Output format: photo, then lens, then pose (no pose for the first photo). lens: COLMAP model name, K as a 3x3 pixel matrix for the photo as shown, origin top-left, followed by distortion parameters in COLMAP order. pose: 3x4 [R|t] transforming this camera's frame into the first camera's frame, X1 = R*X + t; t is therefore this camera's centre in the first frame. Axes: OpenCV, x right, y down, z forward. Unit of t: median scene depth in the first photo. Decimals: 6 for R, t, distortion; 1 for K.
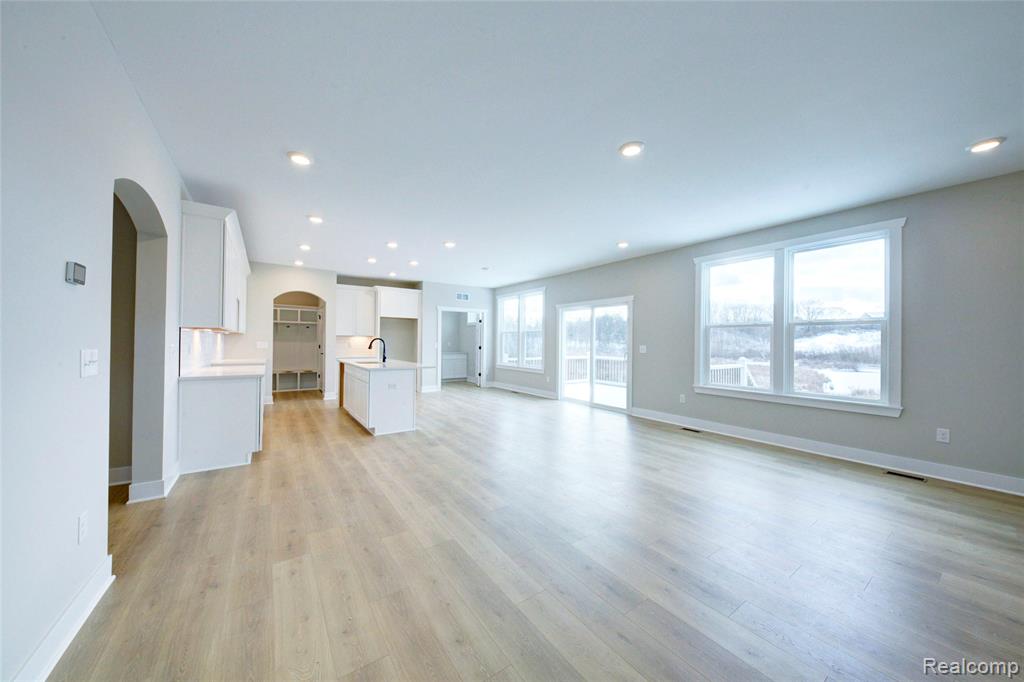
lens RADIAL K [[355.4, 0, 512.0], [0, 355.4, 341.0], [0, 0, 1]] dist [-0.001308, -0.000114]
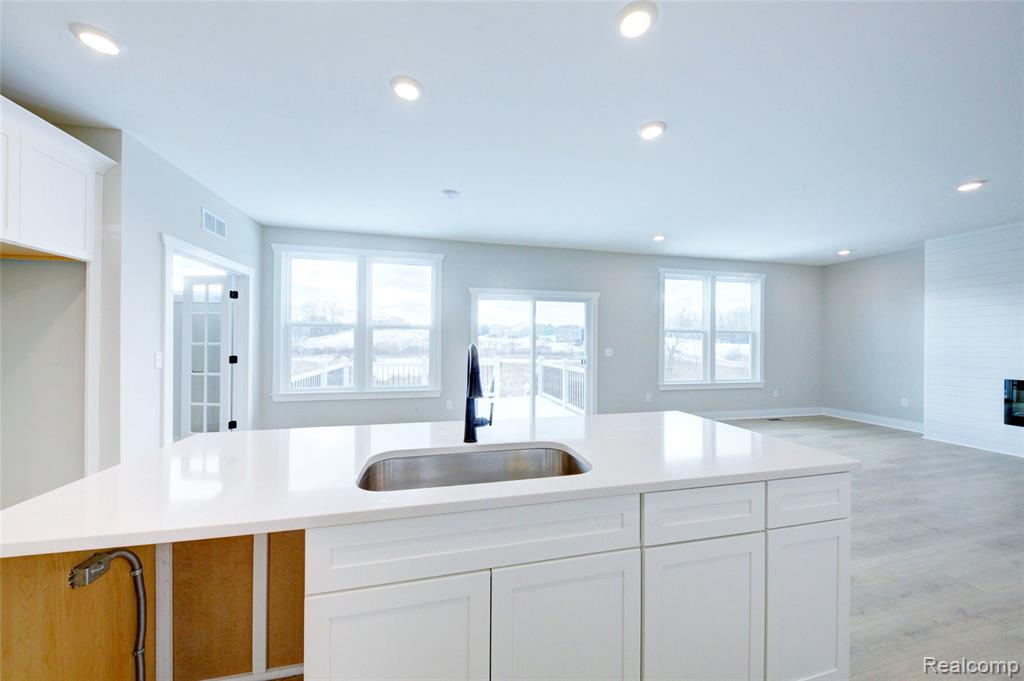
lens RADIAL K [[365.7, 0, 512.0], [0, 365.7, 340.5], [0, 0, 1]] dist [0.022514, 0.000029]
pose [[0.350983, 0.004057, 0.936373, -0.424858], [-0.002868, 0.999991, -0.003257, -0.003010], [-0.936377, -0.001542, 0.350992, 0.611505]]
